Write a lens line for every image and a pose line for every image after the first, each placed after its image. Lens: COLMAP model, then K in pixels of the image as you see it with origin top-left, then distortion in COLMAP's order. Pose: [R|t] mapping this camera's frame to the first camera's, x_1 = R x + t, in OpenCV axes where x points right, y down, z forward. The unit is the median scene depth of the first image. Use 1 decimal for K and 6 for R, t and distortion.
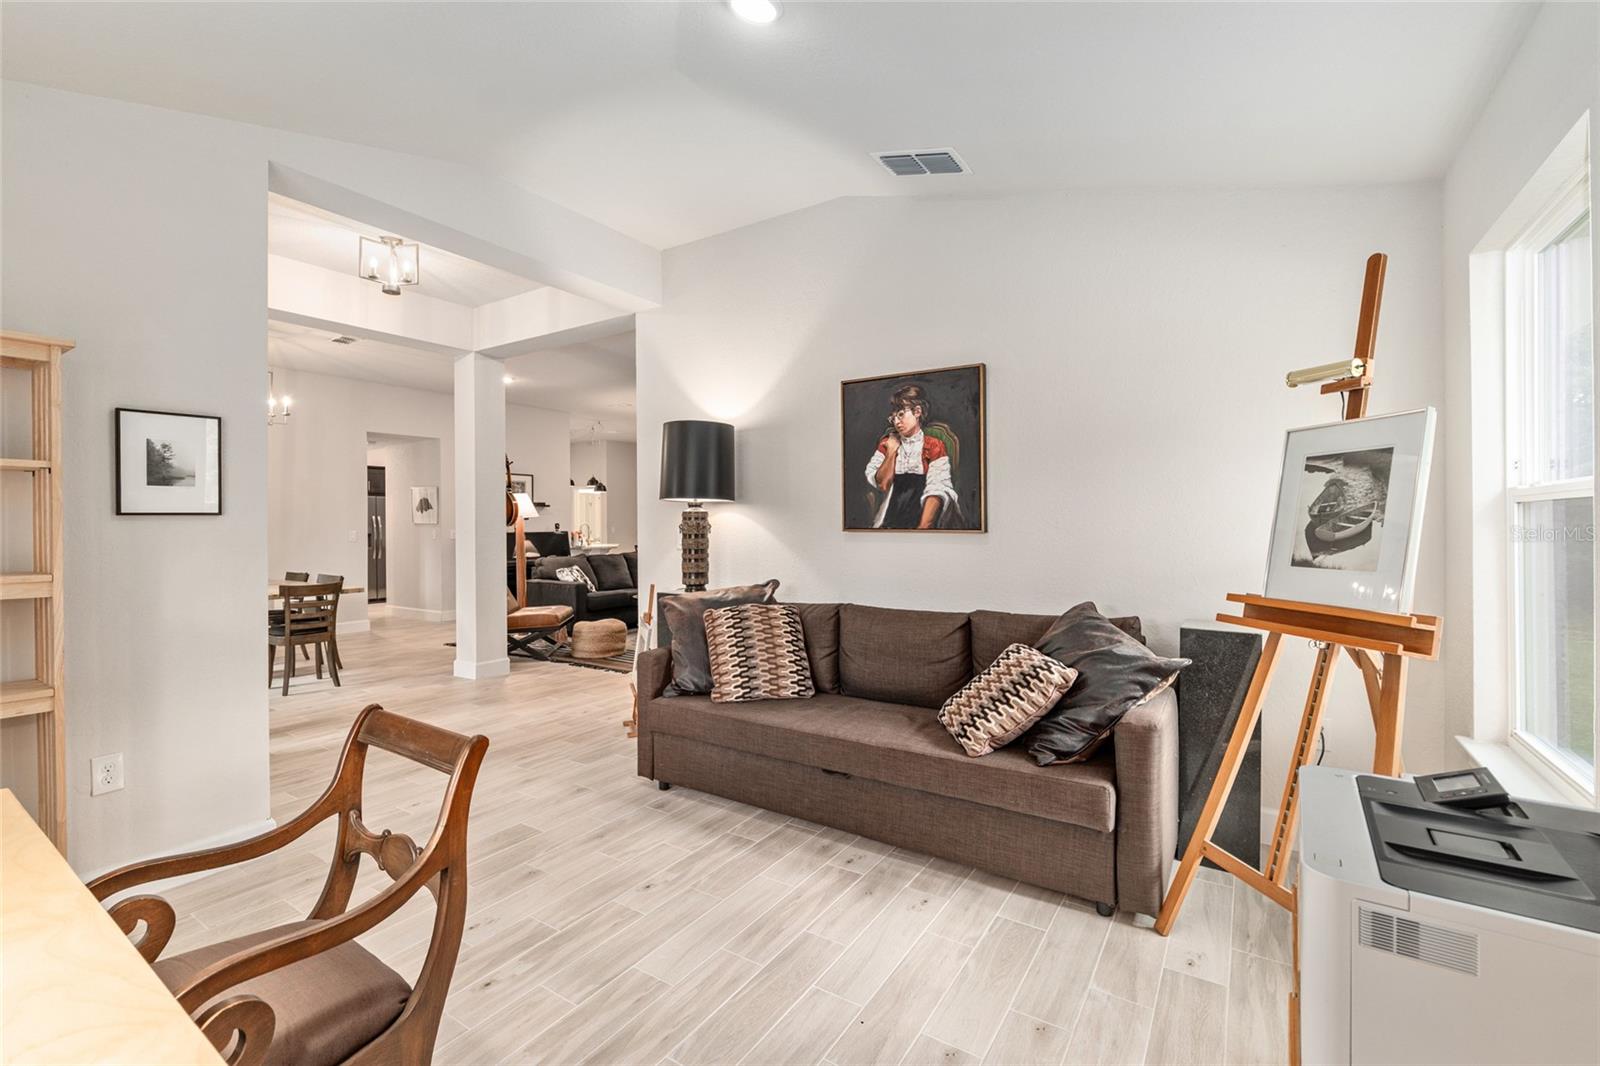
lens RADIAL K [[670.6, 0, 792.5], [0, 670.6, 525.9], [0, 0, 1]] dist [-0.001179, -0.000098]
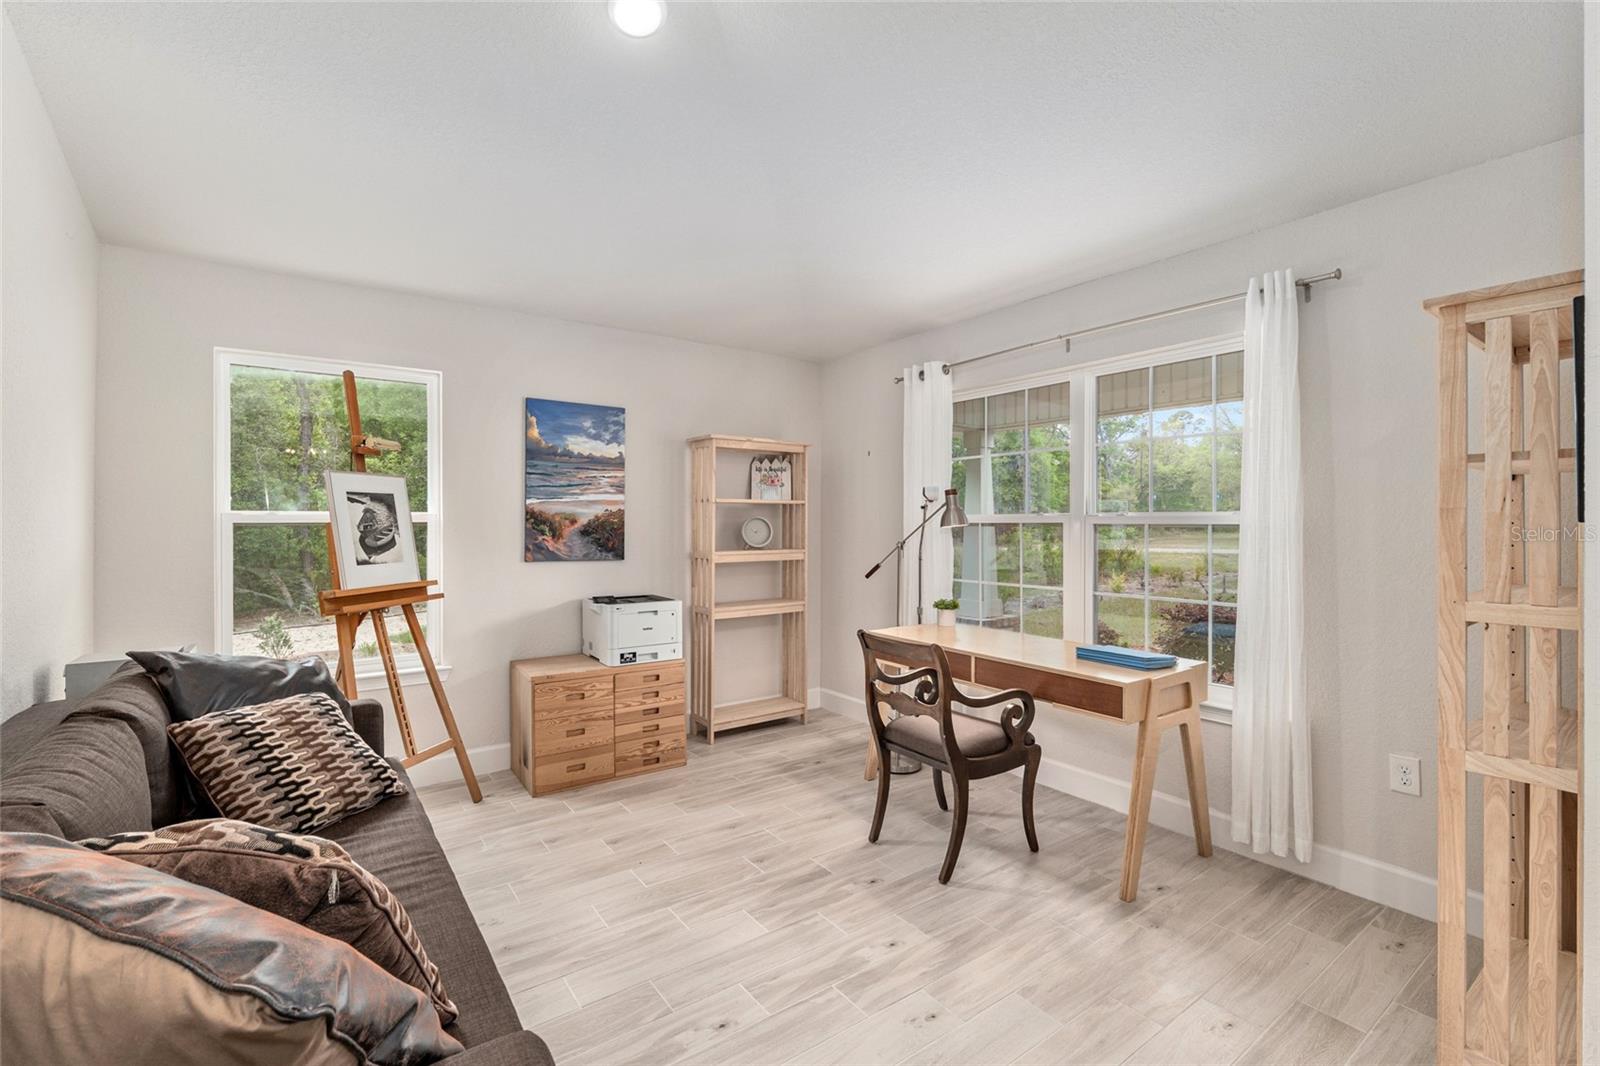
lens RADIAL K [[670.6, 0, 795.4], [0, 670.6, 526.5], [0, 0, 1]] dist [-0.001179, -0.000098]
pose [[-0.931422, 0.007840, 0.363858, -0.717158], [0.010668, 0.999926, 0.005763, -0.024725], [-0.363786, 0.009249, -0.931437, 2.099005]]
